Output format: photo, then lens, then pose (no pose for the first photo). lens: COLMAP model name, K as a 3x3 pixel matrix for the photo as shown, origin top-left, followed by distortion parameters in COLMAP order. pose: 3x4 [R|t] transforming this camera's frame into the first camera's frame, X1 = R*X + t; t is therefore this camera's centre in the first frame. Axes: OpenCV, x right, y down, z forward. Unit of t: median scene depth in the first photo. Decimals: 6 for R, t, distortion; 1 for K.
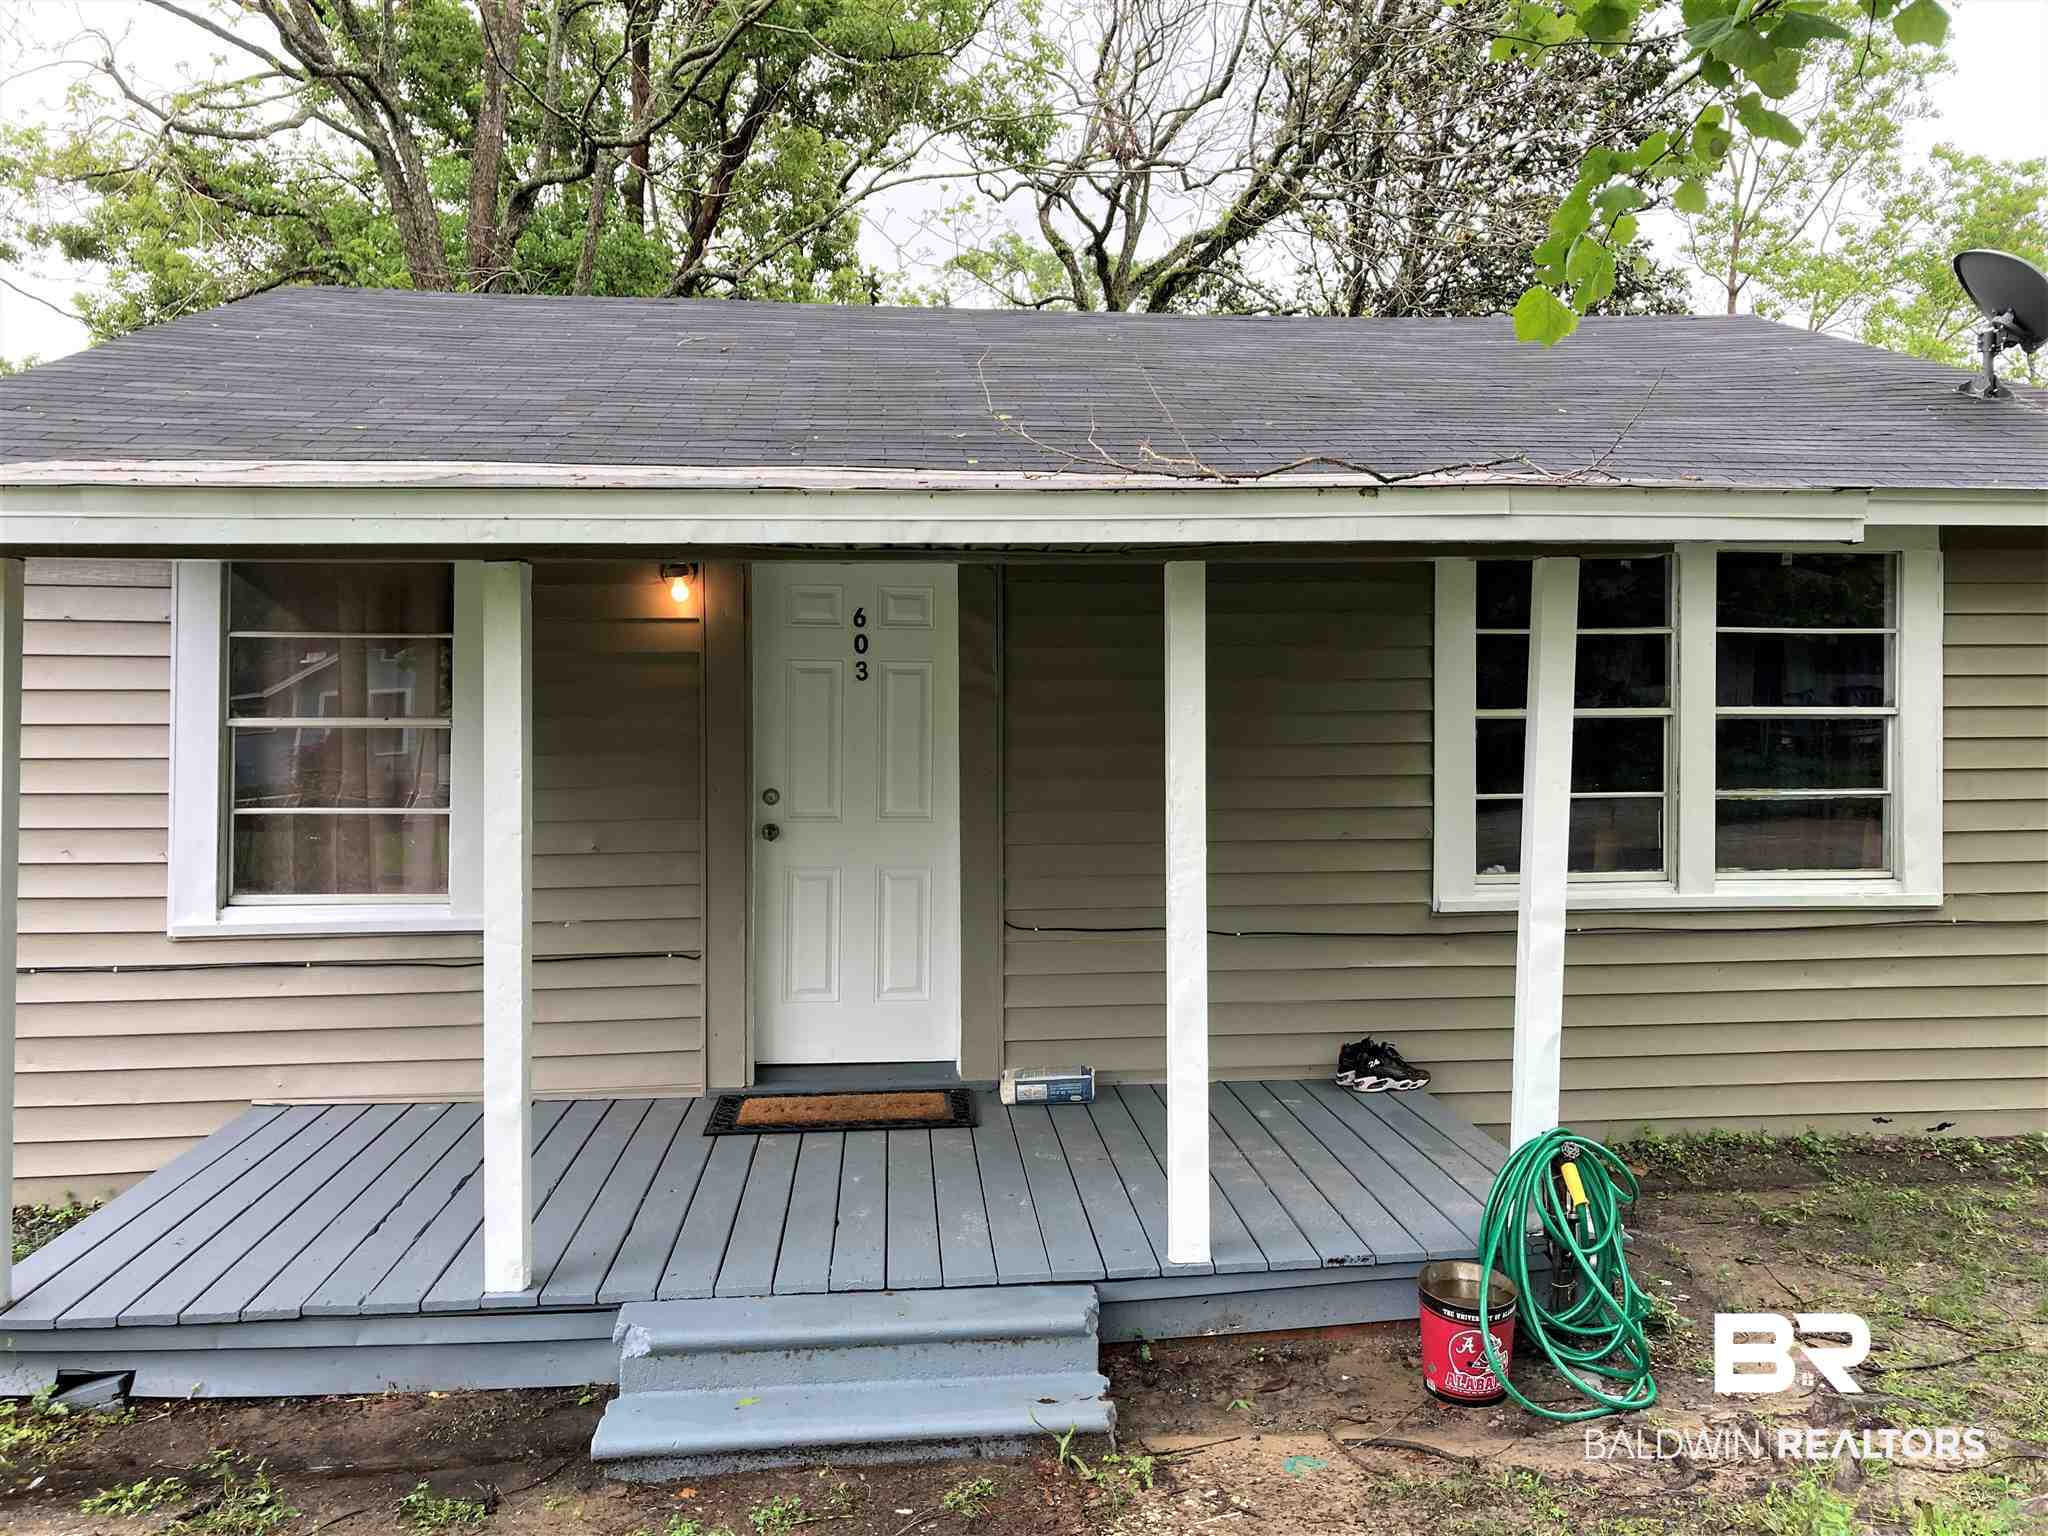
lens RADIAL K [[1630.9, 0, 1028.9], [0, 1630.9, 721.5], [0, 0, 1]] dist [0.054099, 0.002097]
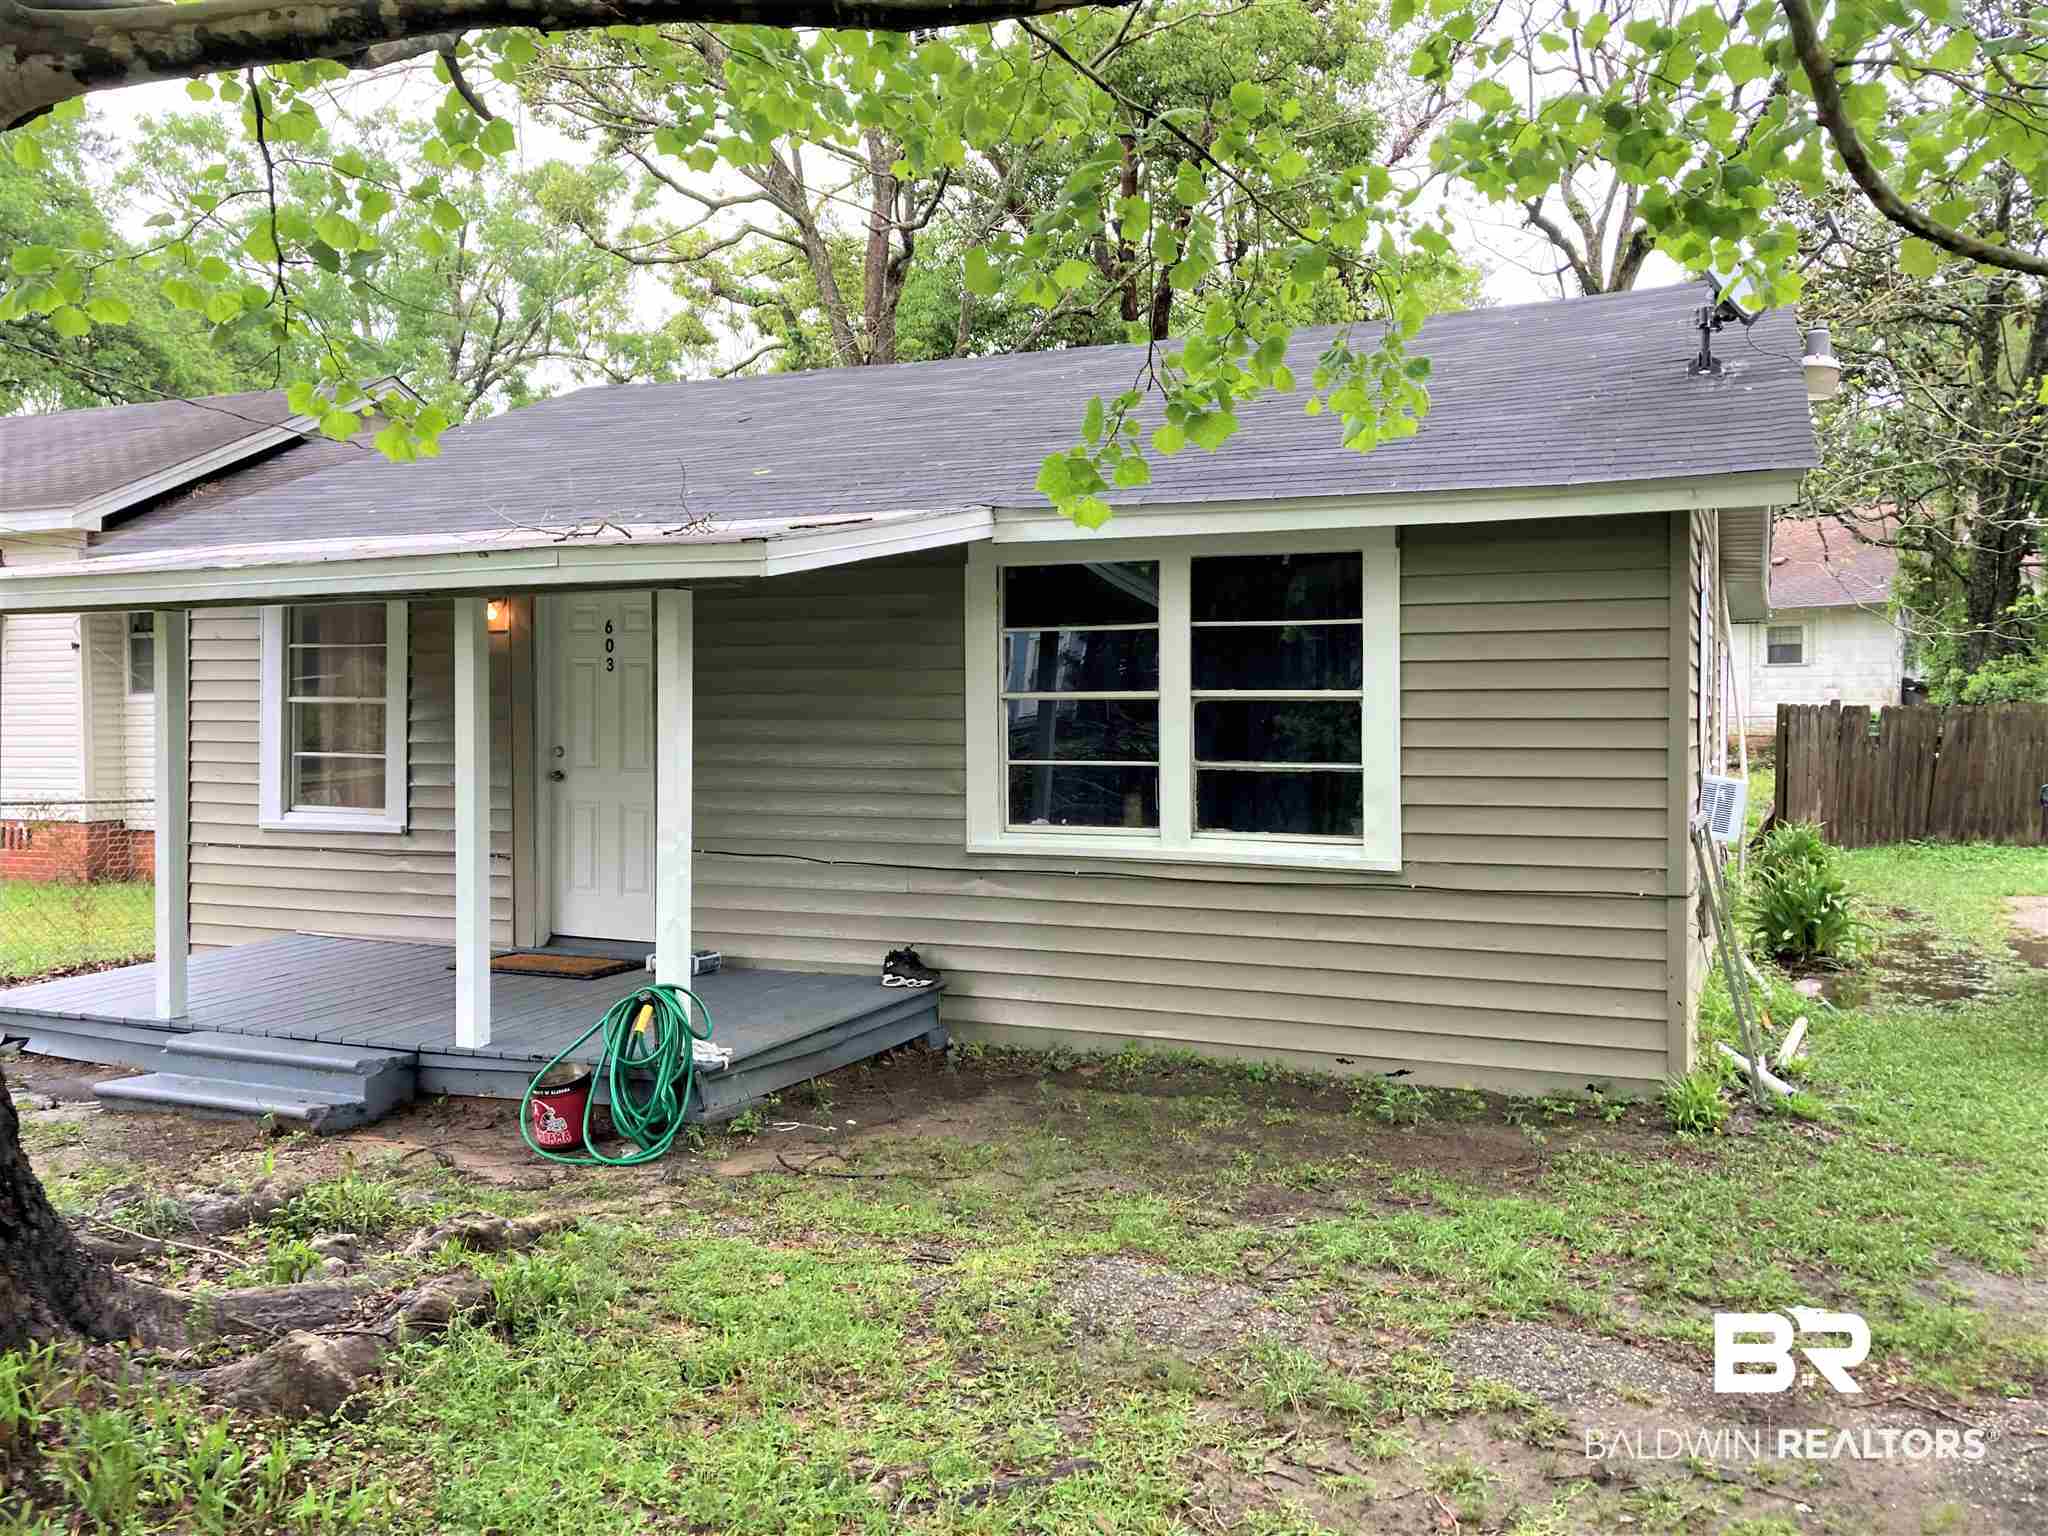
lens RADIAL K [[1641.7, 0, 1025.7], [0, 1641.7, 727.4], [0, 0, 1]] dist [0.252321, -0.631844]
pose [[0.869369, 0.011270, -0.494034, 0.890833], [-0.005564, 0.999900, 0.013020, 0.002713], [0.494131, -0.008571, 0.869345, -0.078858]]
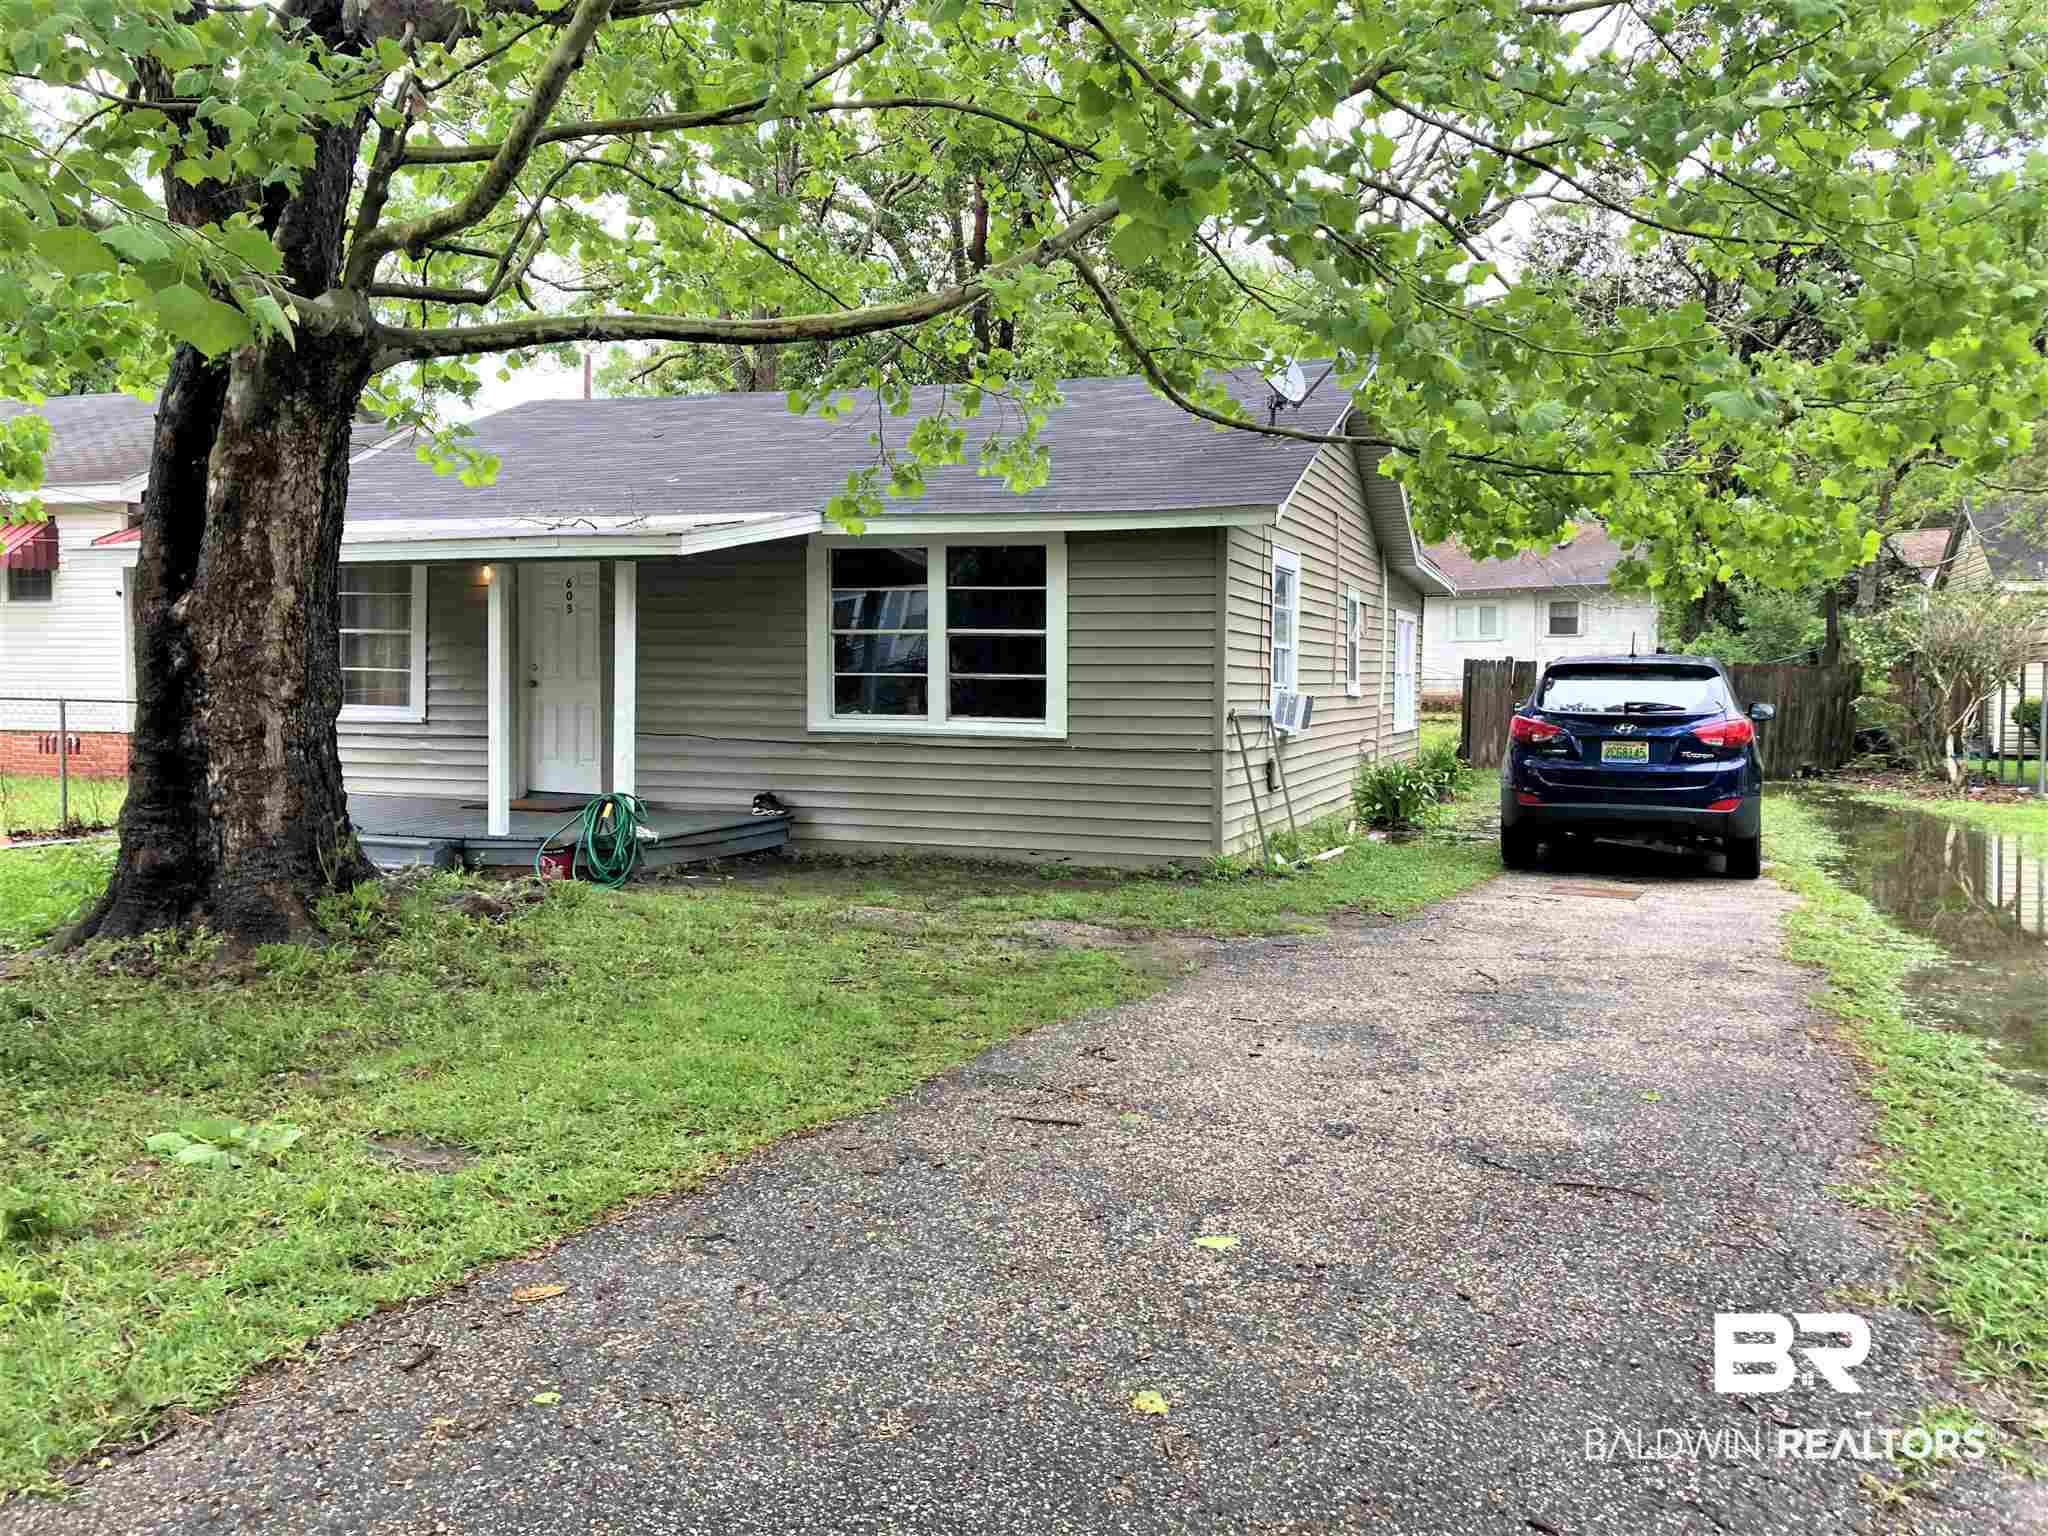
lens RADIAL K [[1641.7, 0, 1025.7], [0, 1641.7, 727.4], [0, 0, 1]] dist [0.252321, -0.631844]
pose [[0.897465, 0.029400, -0.440105, 1.328390], [-0.017245, 0.999352, 0.031592, 0.042409], [0.440749, -0.020763, 0.897390, -0.656983]]
